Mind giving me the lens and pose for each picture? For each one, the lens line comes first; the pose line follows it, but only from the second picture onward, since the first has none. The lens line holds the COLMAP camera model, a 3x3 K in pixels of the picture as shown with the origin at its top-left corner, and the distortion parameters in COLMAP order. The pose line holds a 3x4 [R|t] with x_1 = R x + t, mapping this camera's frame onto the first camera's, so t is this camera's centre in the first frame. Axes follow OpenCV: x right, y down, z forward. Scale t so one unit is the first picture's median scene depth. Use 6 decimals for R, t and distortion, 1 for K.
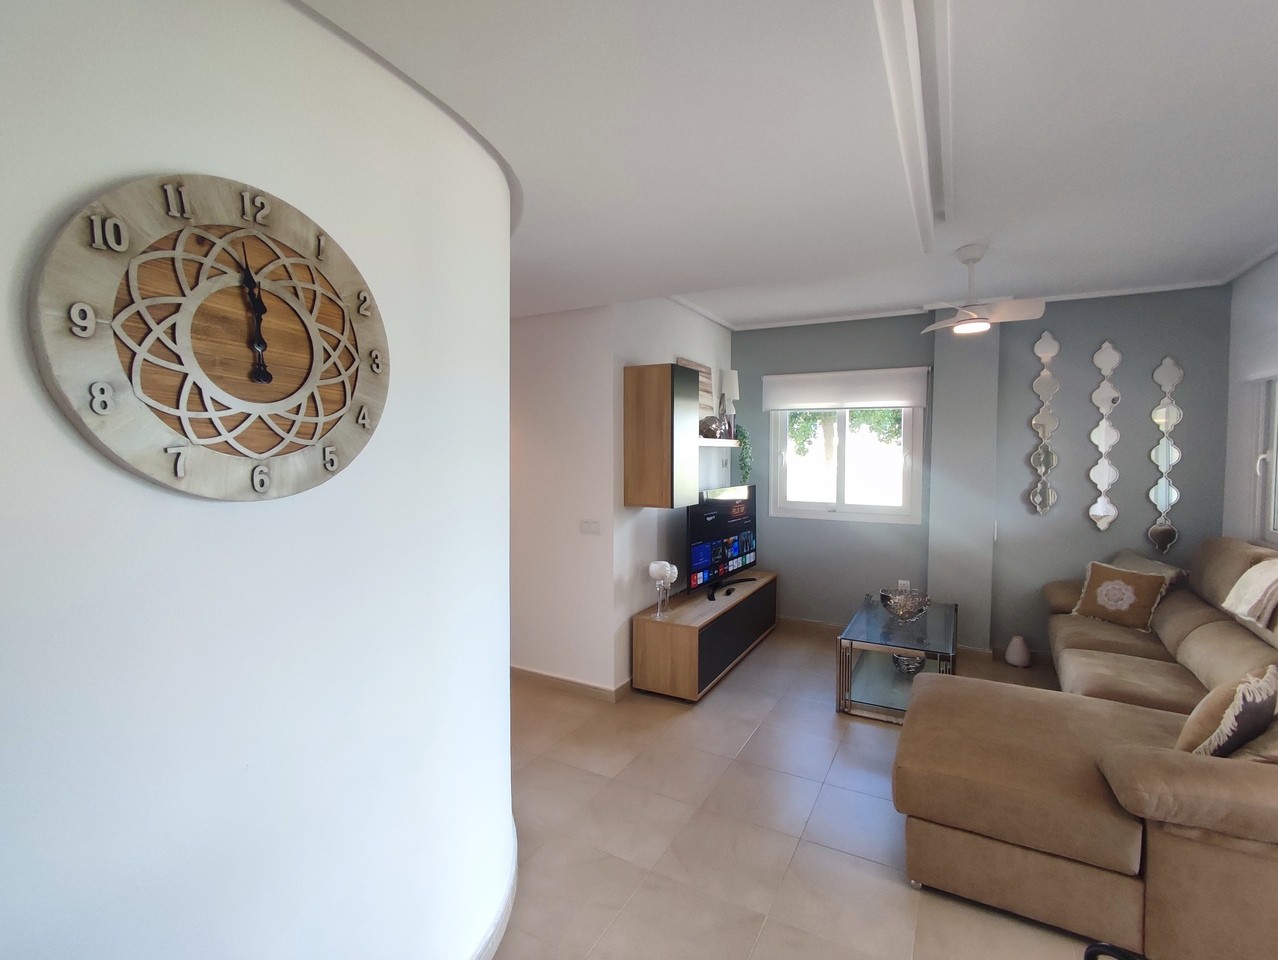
lens RADIAL K [[580.6, 0, 652.0], [0, 580.6, 471.5], [0, 0, 1]] dist [-0.009163, 0.000806]
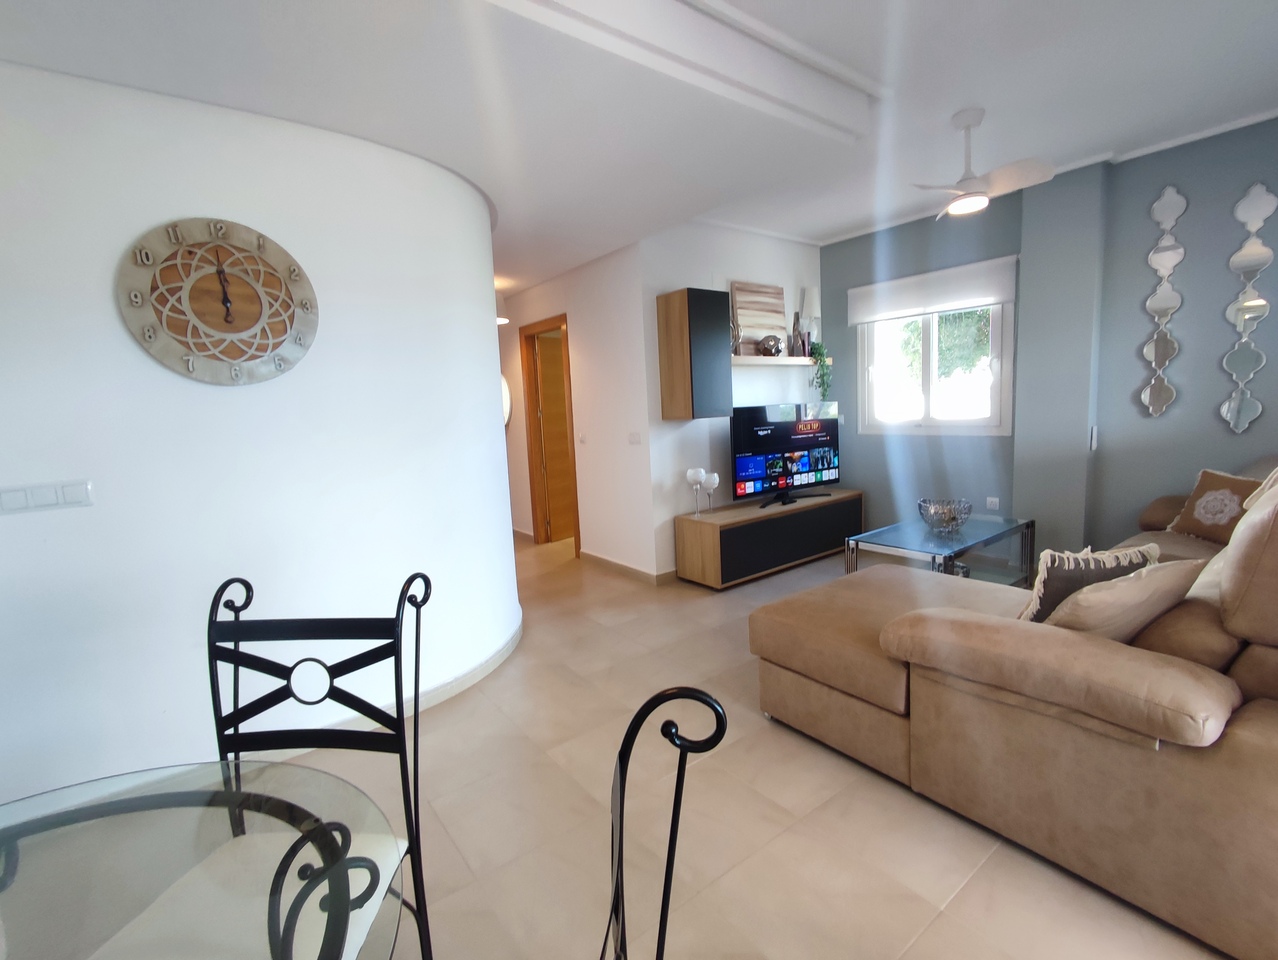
lens RADIAL K [[580.6, 0, 652.0], [0, 580.6, 471.5], [0, 0, 1]] dist [-0.009163, 0.000806]
pose [[0.912269, -0.000931, -0.409590, 1.223163], [0.036623, 0.996177, 0.079305, 0.209995], [0.407950, -0.087348, 0.908816, -0.191173]]
